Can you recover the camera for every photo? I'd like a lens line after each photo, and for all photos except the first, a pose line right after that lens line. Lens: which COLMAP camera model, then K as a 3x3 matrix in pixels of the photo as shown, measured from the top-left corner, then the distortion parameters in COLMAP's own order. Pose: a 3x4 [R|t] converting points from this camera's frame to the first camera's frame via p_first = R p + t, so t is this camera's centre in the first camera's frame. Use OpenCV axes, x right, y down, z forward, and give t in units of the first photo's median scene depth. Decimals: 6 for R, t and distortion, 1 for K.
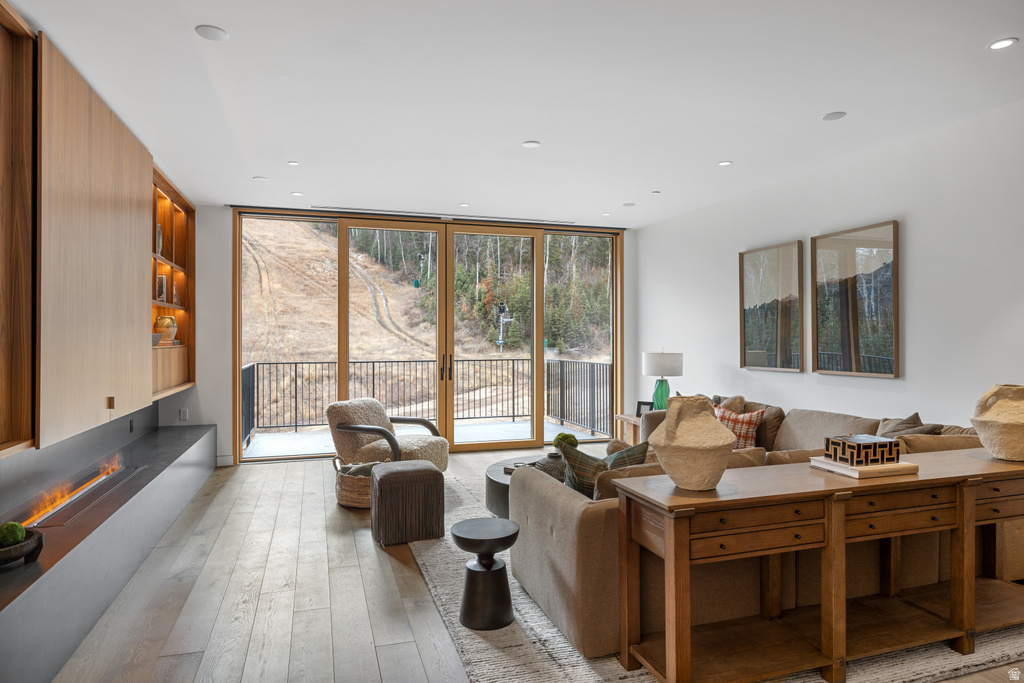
lens RADIAL K [[613.6, 0, 507.4], [0, 613.6, 334.4], [0, 0, 1]] dist [-0.008355, -0.000661]
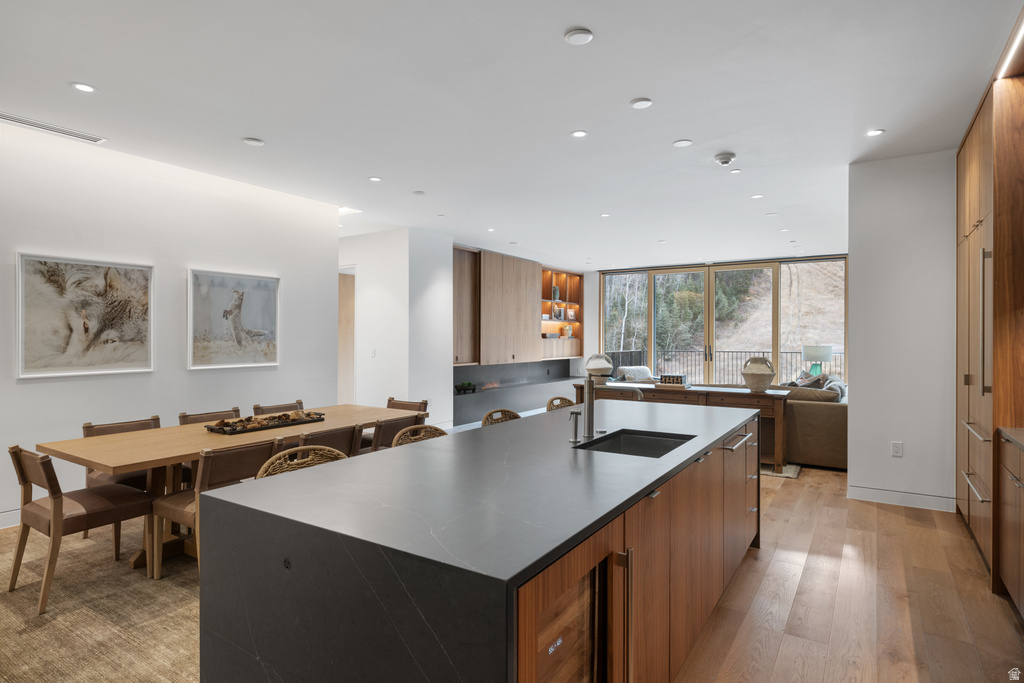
lens RADIAL K [[550.1, 0, 509.2], [0, 550.1, 342.3], [0, 0, 1]] dist [0.000324, -0.002803]
pose [[0.630847, 0.010333, -0.775838, 0.757367], [0.001806, 0.999889, 0.014786, 0.000614], [0.775905, -0.010728, 0.630759, -0.378092]]
